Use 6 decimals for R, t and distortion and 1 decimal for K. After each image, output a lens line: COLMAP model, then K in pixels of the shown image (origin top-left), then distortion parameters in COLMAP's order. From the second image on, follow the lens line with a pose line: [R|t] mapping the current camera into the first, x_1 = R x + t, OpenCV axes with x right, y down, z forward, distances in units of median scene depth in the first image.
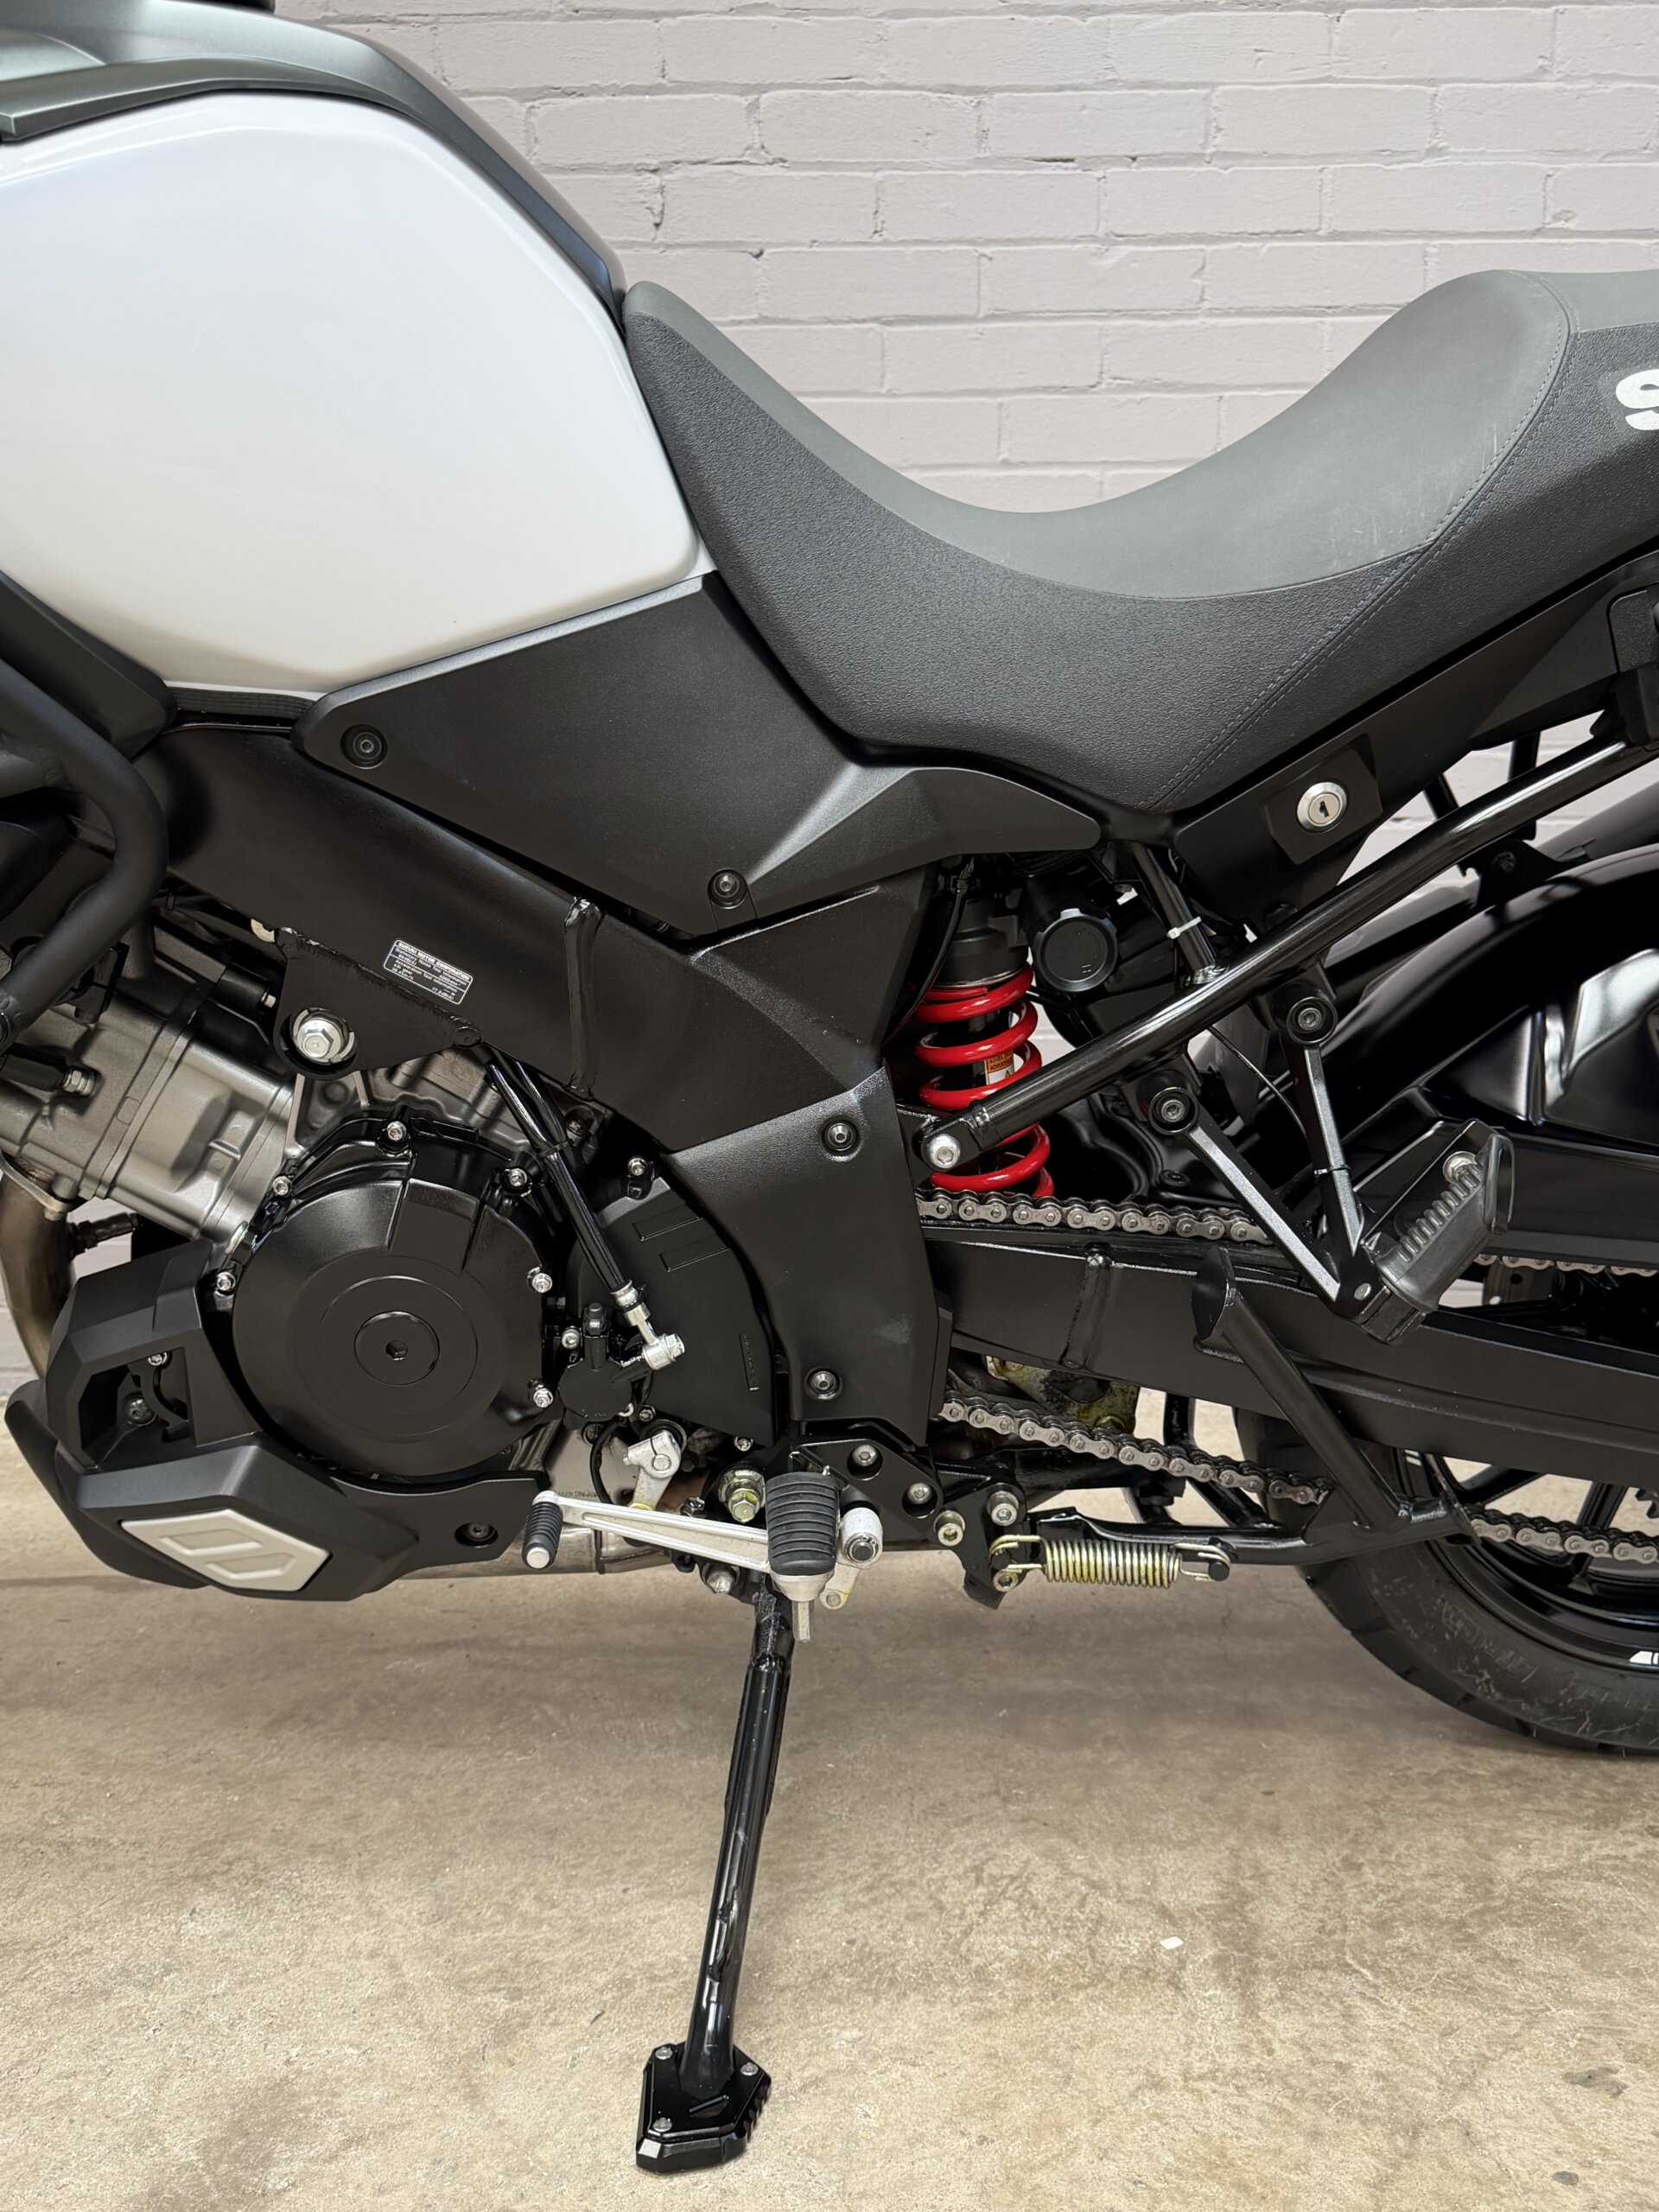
lens RADIAL K [[1896.6, 0, 834.2], [0, 1896.6, 1108.7], [0, 0, 1]] dist [0.034277, -0.054082]
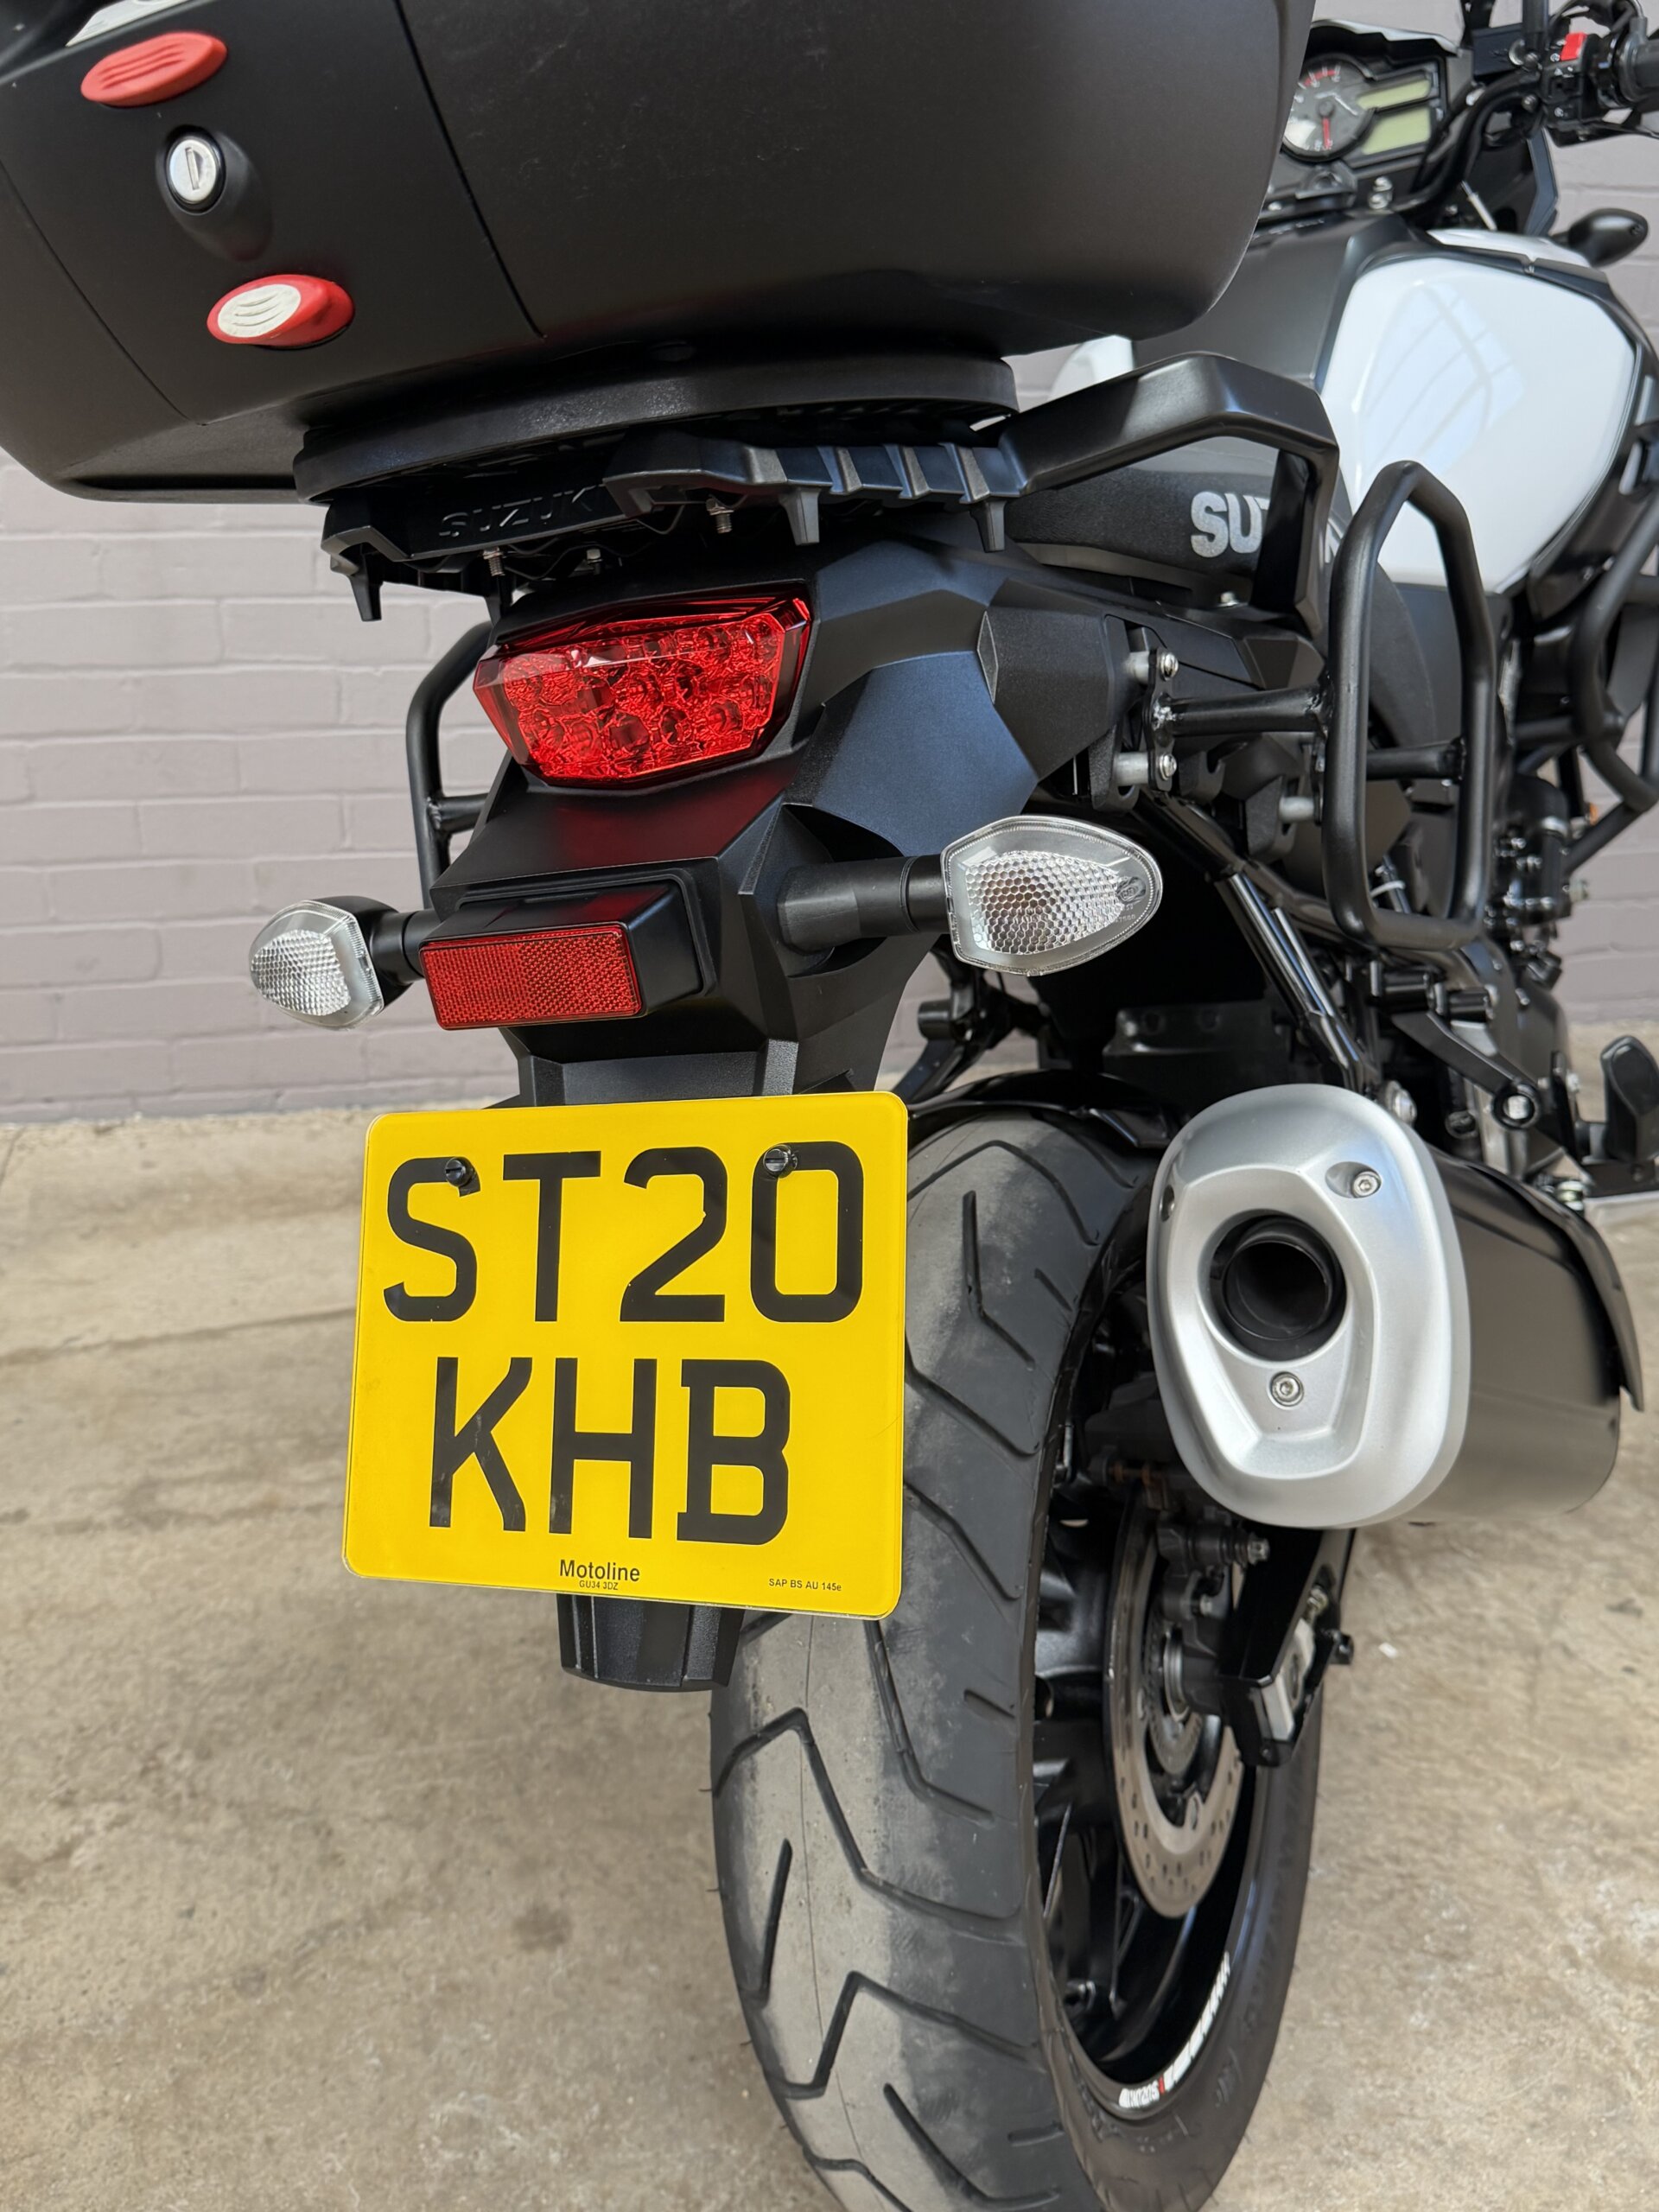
lens RADIAL K [[1979.1, 0, 809.7], [0, 1979.1, 1116.9], [0, 0, 1]] dist [0.062711, -0.115223]
pose [[0.977464, -0.062142, 0.201749, -0.523875], [0.004807, 0.961996, 0.273023, -0.317794], [-0.211048, -0.265900, 0.940615, -0.302714]]
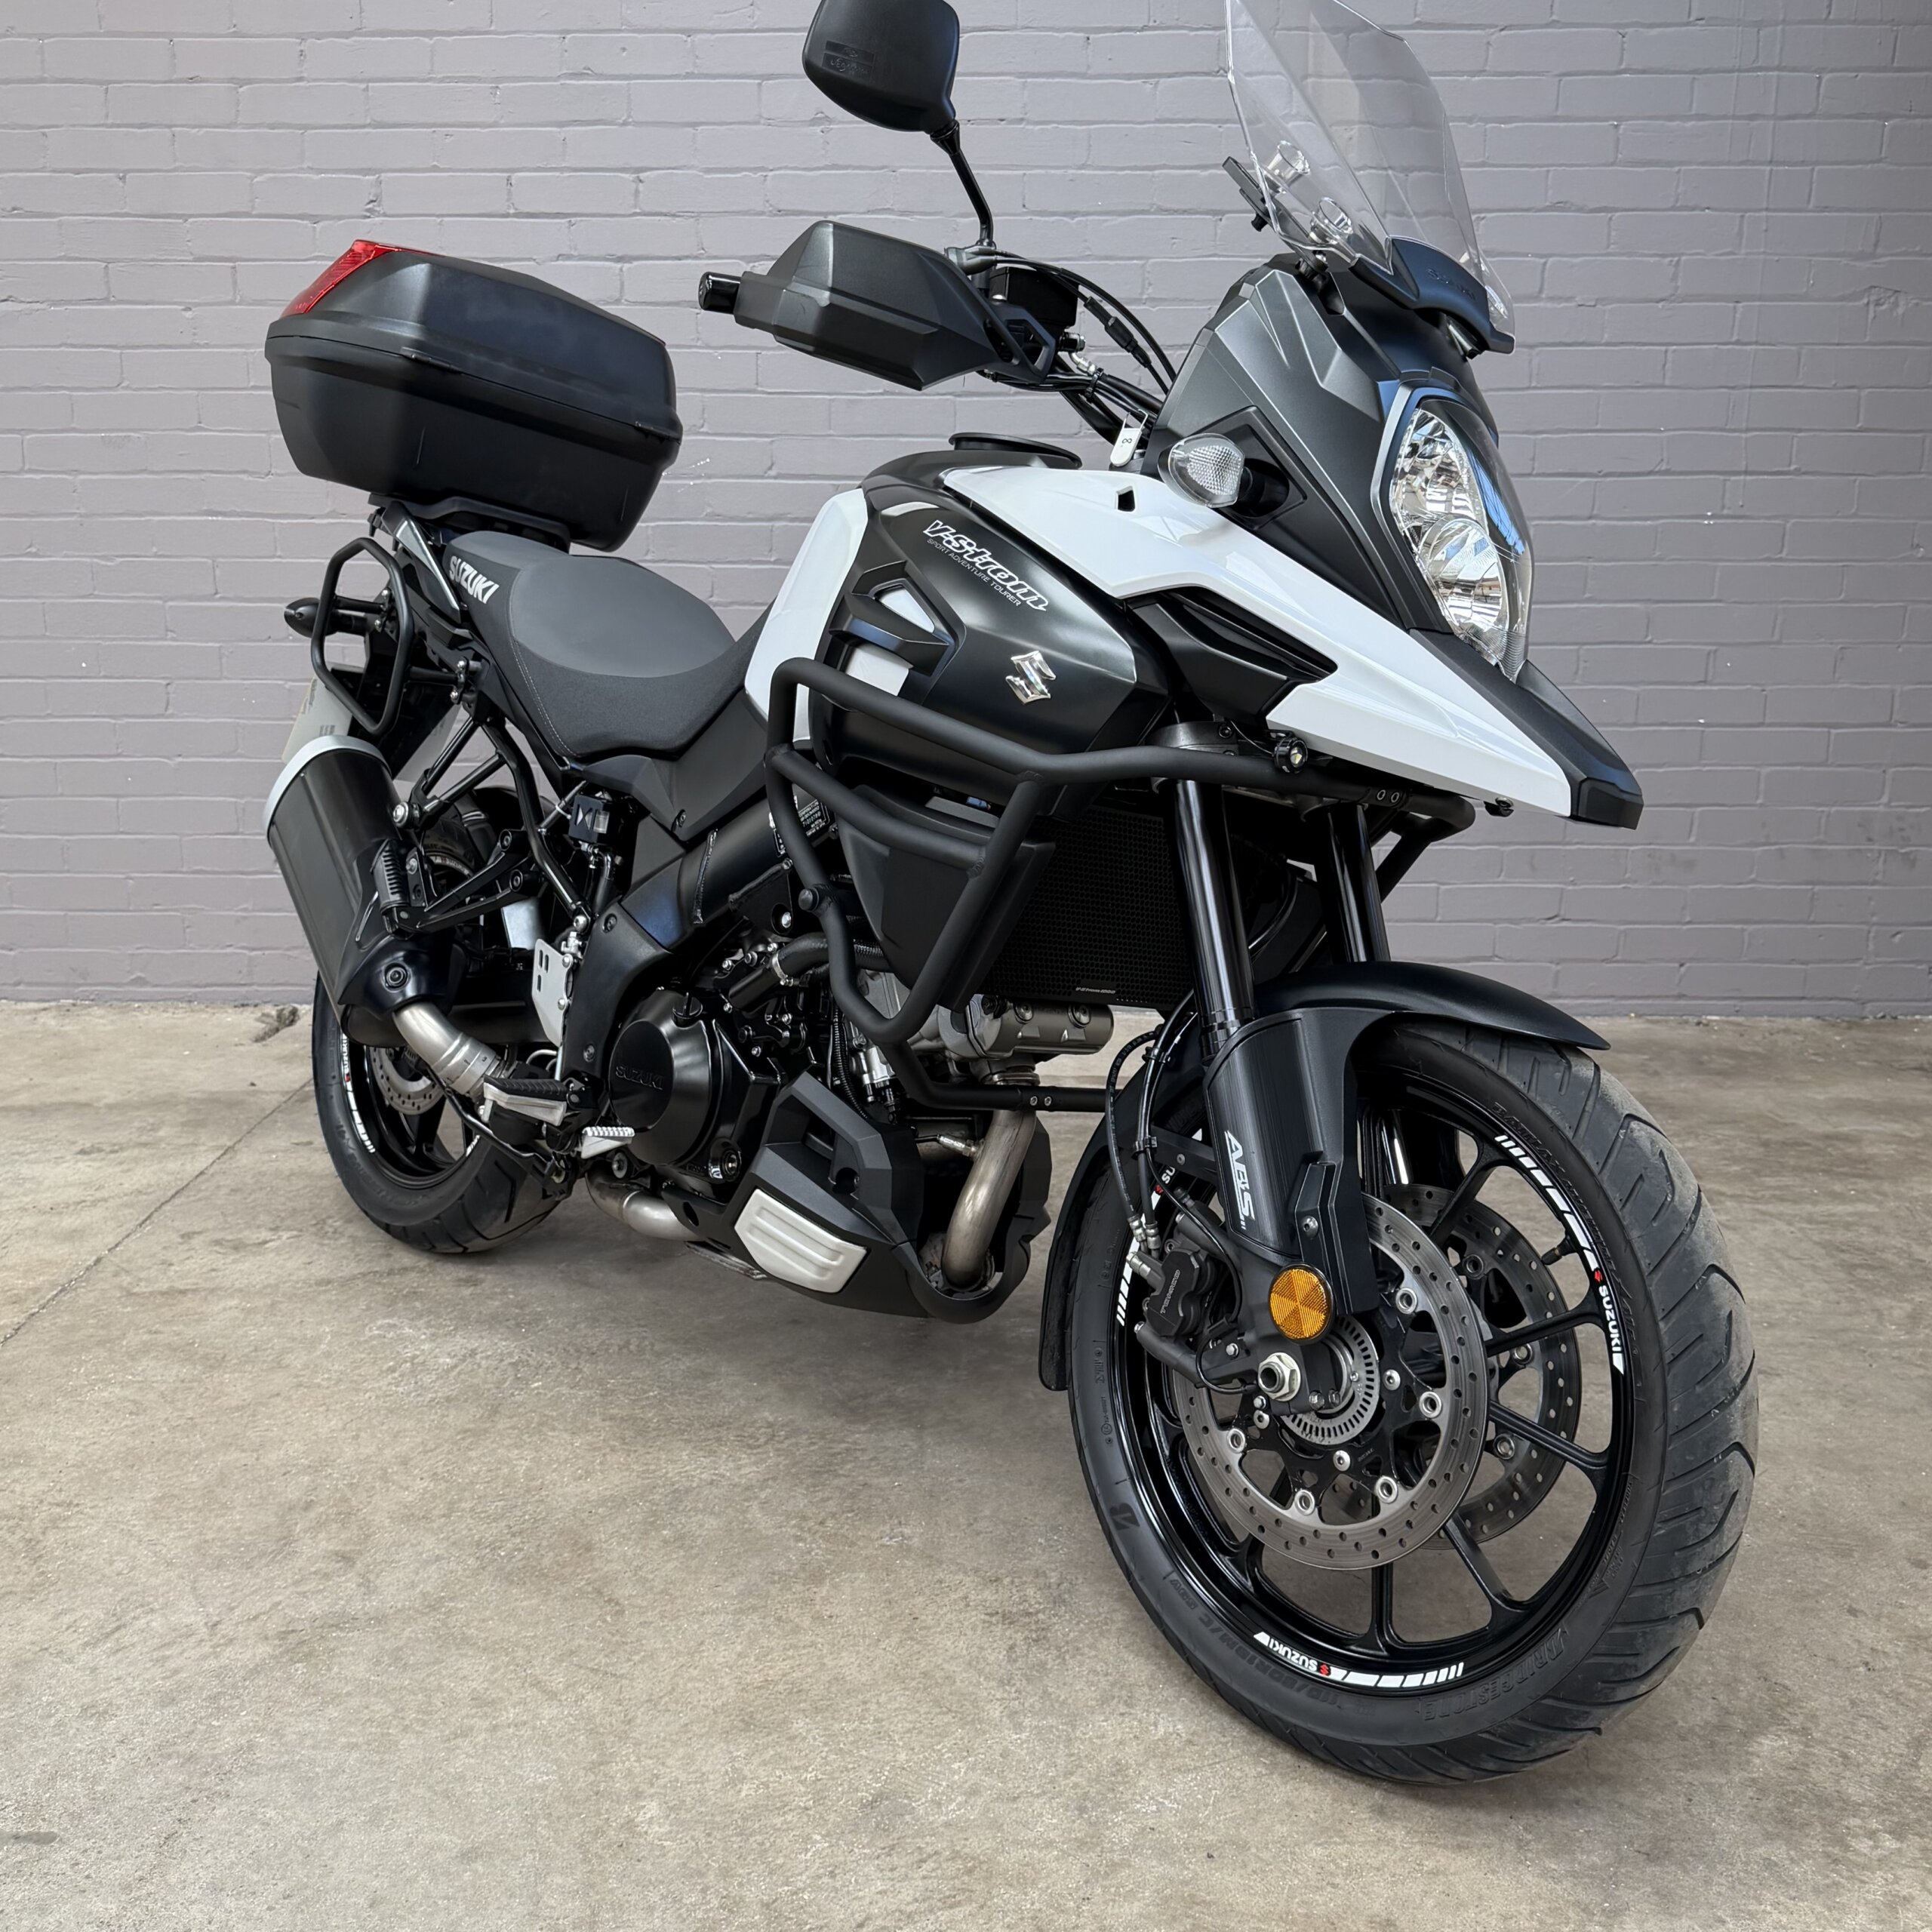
lens RADIAL K [[2053.7, 0, 973.8], [0, 2053.7, 969.4], [0, 0, 1]] dist [0.014243, 0.000000]
pose [[0.999460, 0.019460, -0.026488, 0.183873], [-0.016721, 0.994850, 0.099970, -0.142611], [0.028297, -0.099473, 0.994638, -1.628825]]
